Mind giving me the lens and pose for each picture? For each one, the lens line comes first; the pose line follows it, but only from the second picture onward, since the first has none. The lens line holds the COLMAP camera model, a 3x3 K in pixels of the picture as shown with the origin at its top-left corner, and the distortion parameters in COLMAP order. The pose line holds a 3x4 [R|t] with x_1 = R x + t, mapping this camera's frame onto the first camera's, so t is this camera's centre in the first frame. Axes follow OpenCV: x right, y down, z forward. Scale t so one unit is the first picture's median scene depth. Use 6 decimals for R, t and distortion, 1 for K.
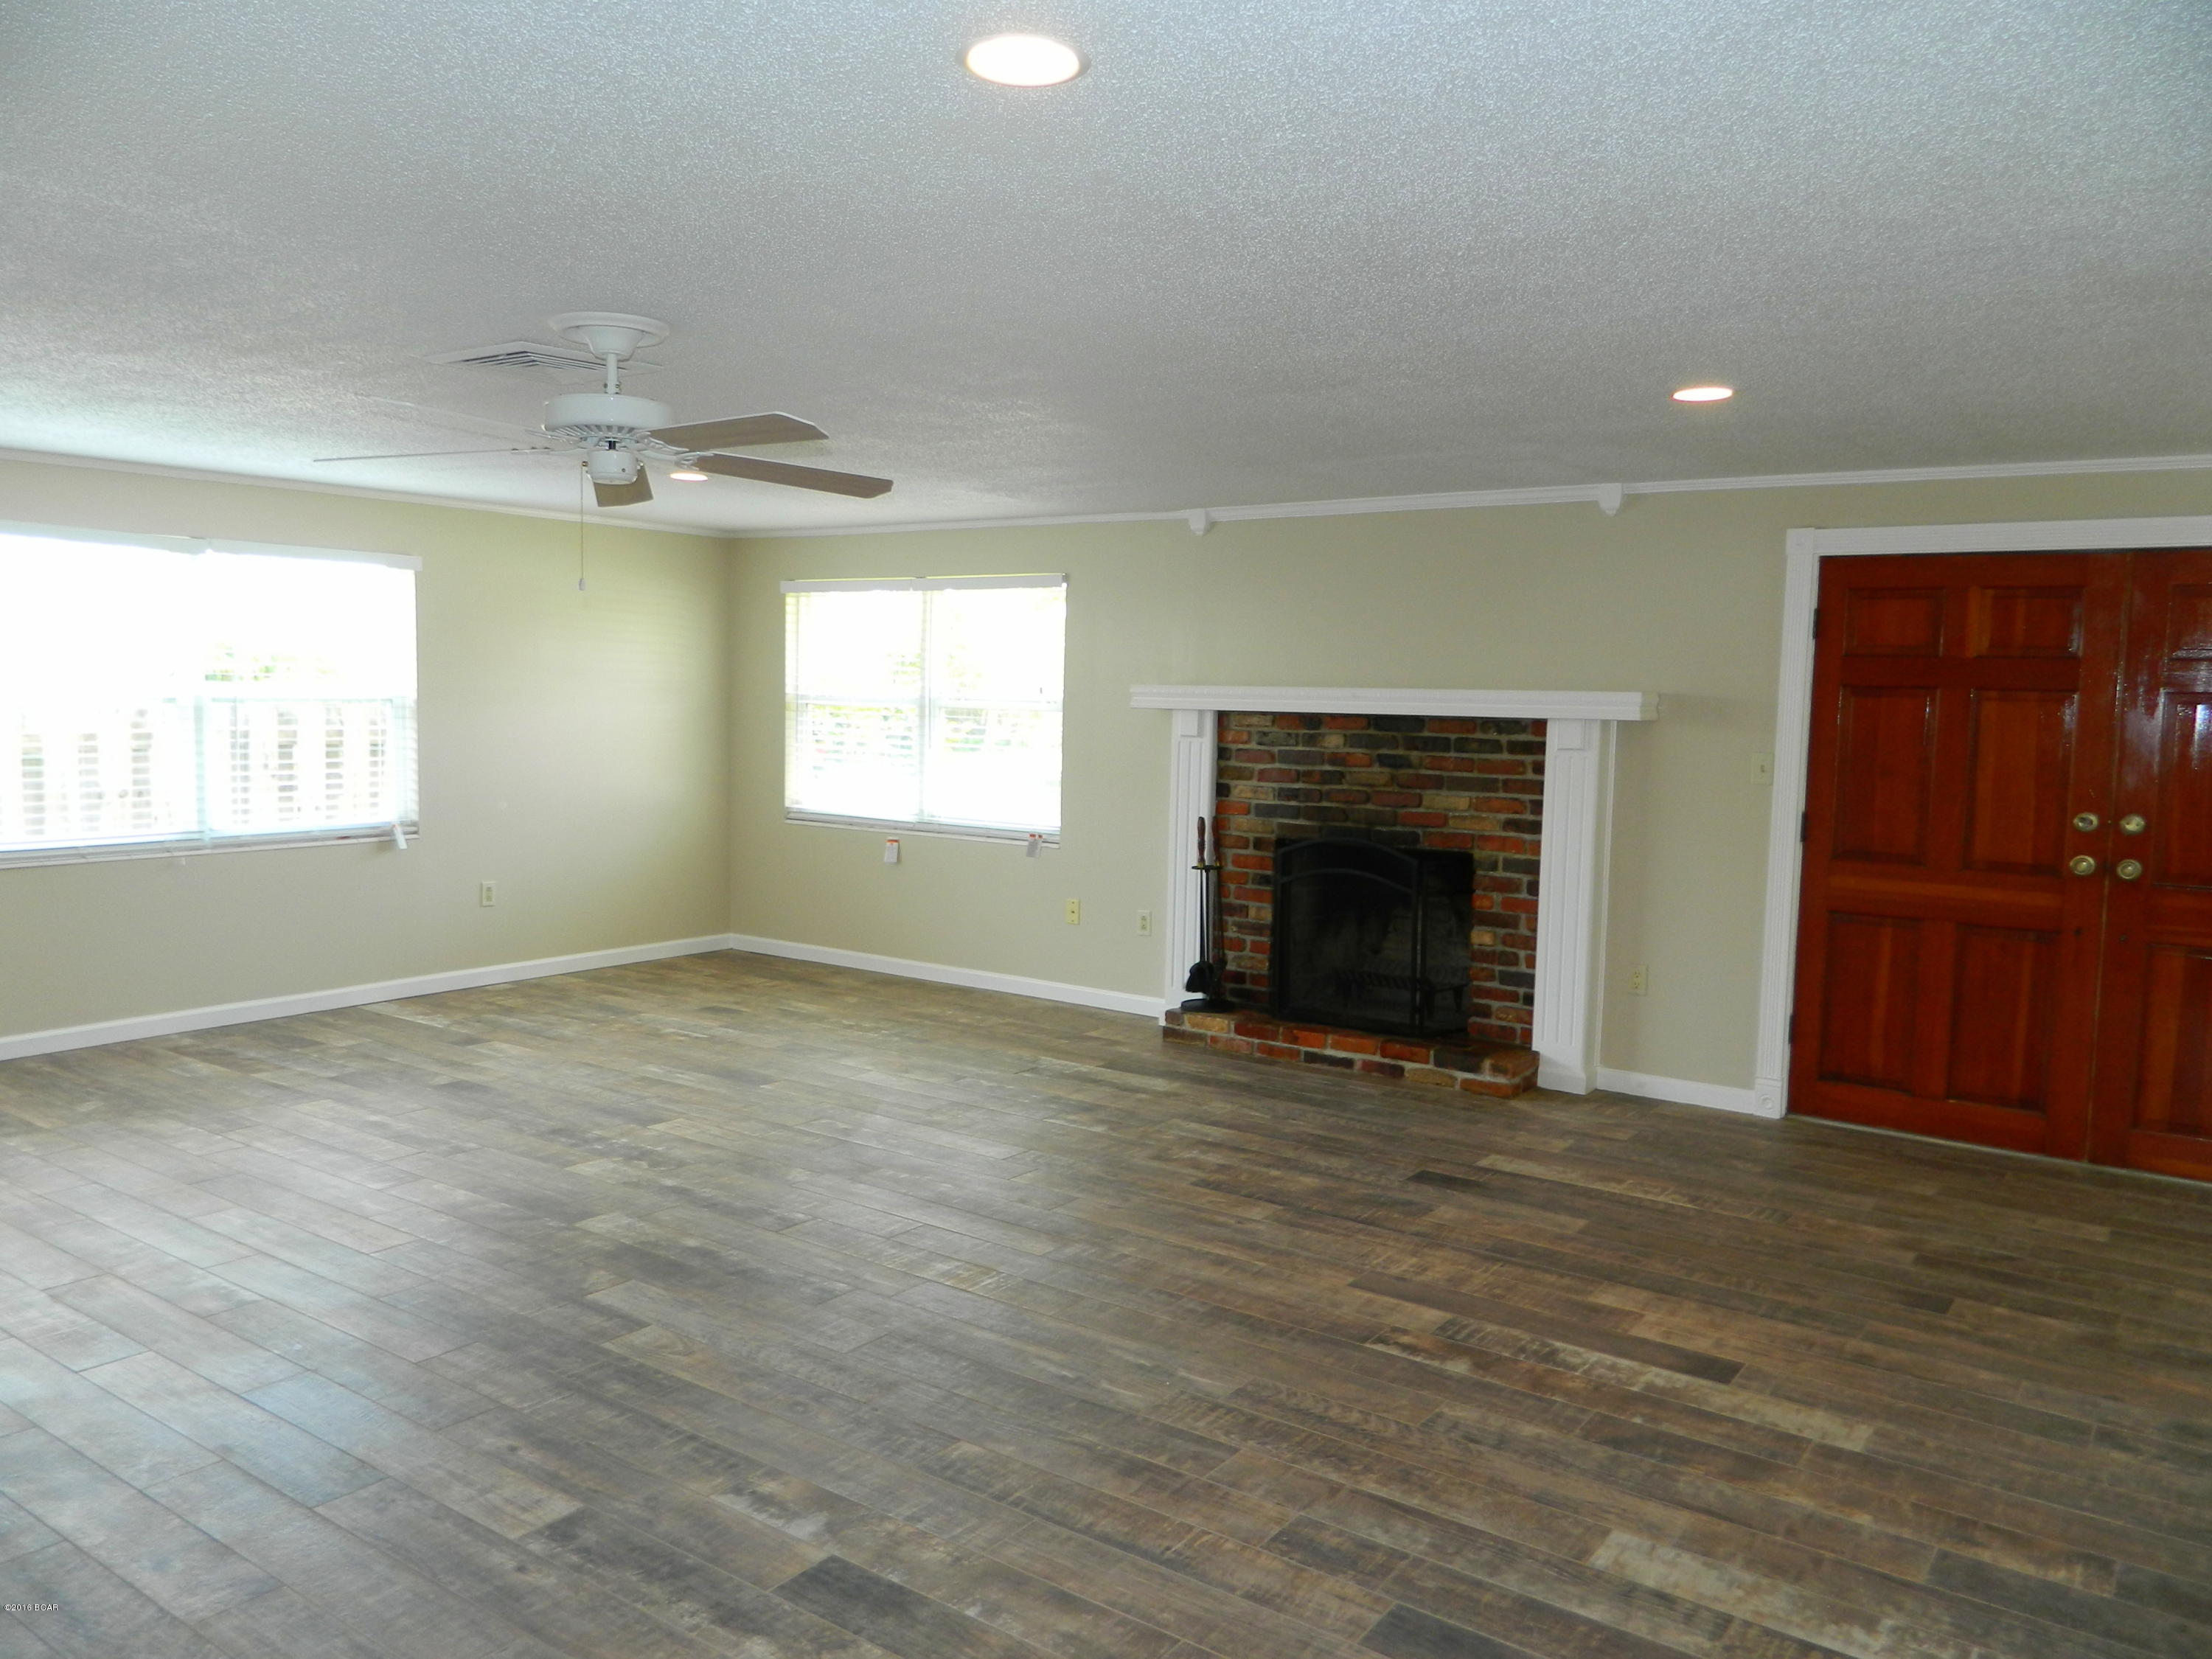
lens RADIAL K [[1656.3, 0, 1177.2], [0, 1656.3, 827.0], [0, 0, 1]] dist [-0.001456, 0.009128]
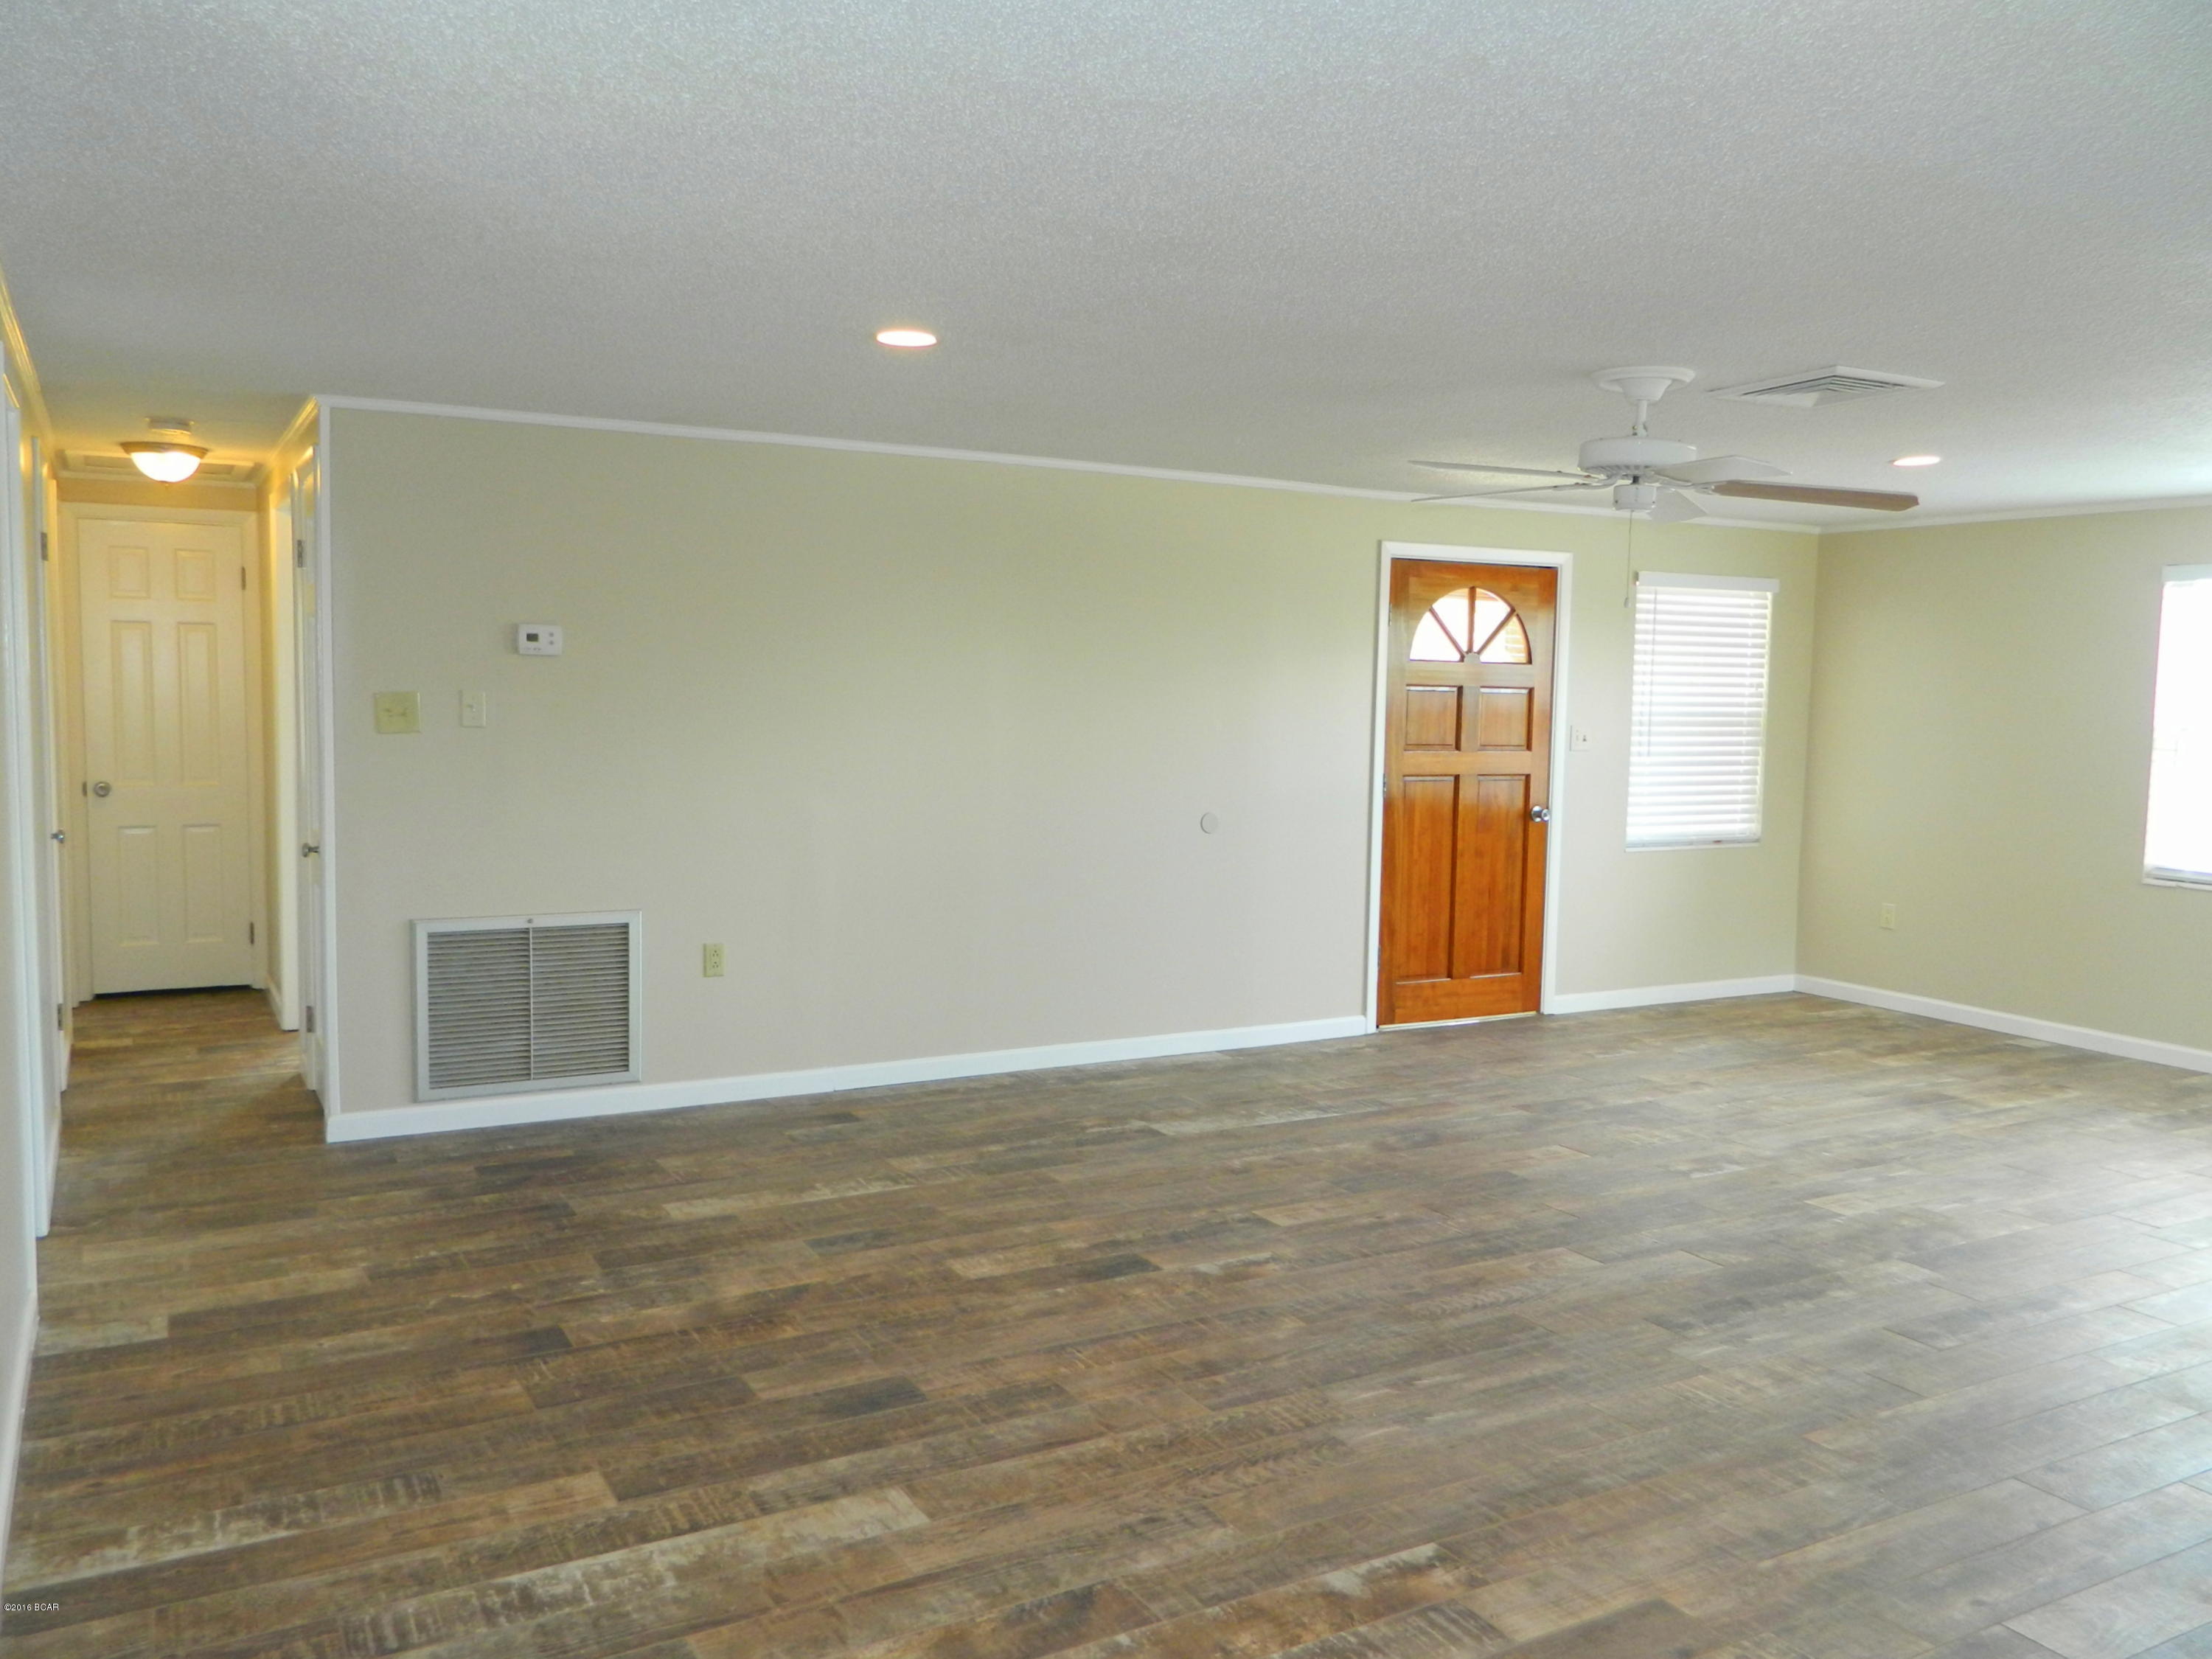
lens RADIAL K [[1656.3, 0, 1177.2], [0, 1656.3, 827.0], [0, 0, 1]] dist [-0.001456, 0.009128]
pose [[-0.401056, 0.049244, -0.914729, 1.082516], [-0.107294, 0.989156, 0.100292, -0.113501], [0.909748, 0.138368, -0.391424, 1.435631]]
